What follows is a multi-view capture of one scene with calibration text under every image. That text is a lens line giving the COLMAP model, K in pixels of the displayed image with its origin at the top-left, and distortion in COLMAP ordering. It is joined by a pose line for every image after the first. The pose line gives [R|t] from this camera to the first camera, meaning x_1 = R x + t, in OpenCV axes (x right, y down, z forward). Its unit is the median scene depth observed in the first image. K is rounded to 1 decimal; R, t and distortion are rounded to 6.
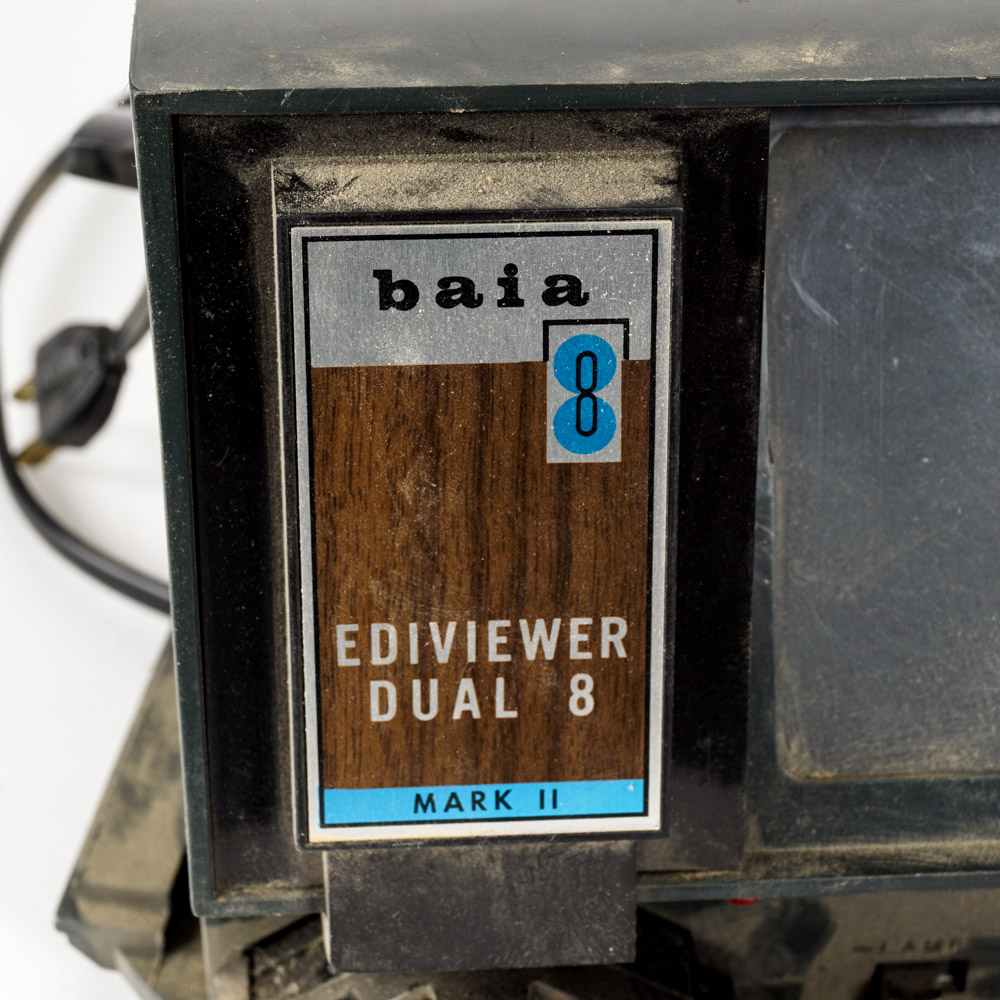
lens RADIAL K [[2750.2, 0, 500.0], [0, 2750.2, 499.6], [0, 0, 1]] dist [0.047995, 0.000000]
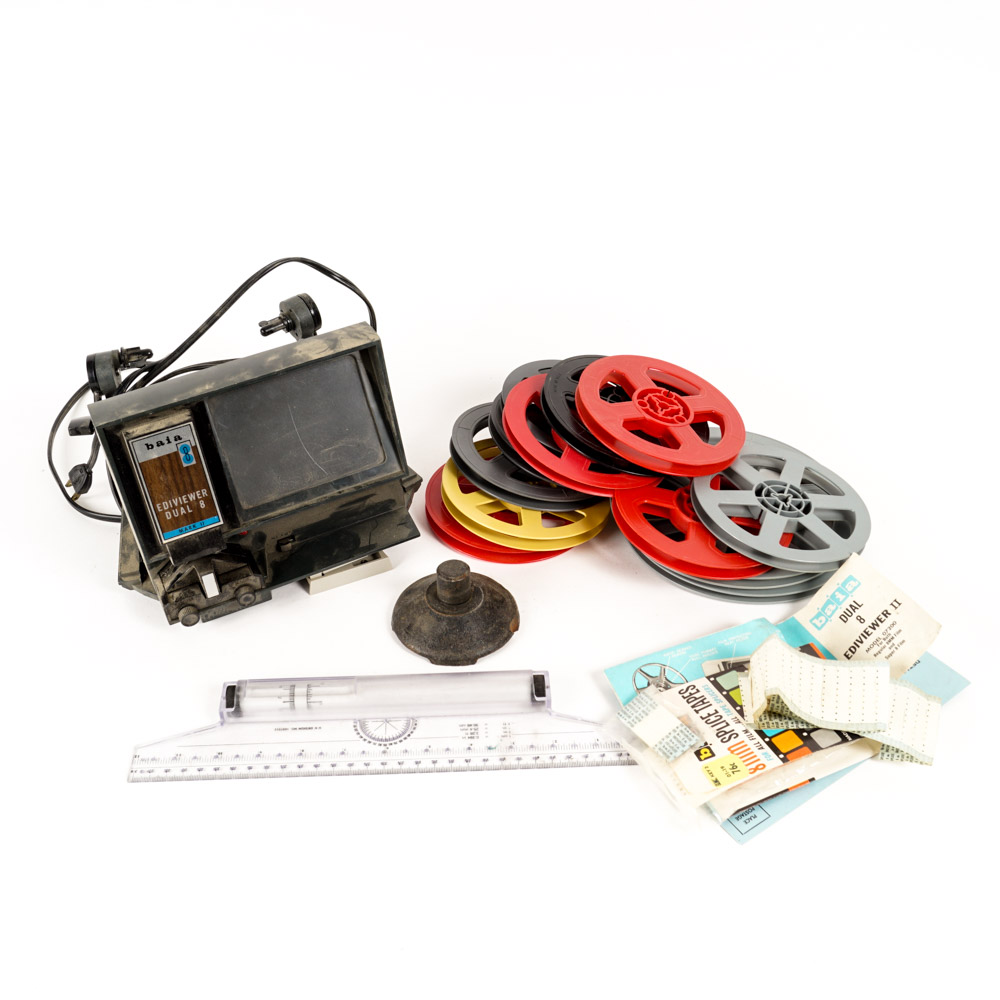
lens RADIAL K [[1445.8, 0, 499.3], [0, 1445.8, 504.8], [0, 0, 1]] dist [-0.019119, 0.000000]
pose [[0.940371, -0.289490, 0.178602, 0.074342], [0.281441, 0.957063, 0.069438, 0.037817], [-0.191035, -0.015031, 0.981468, -2.079829]]
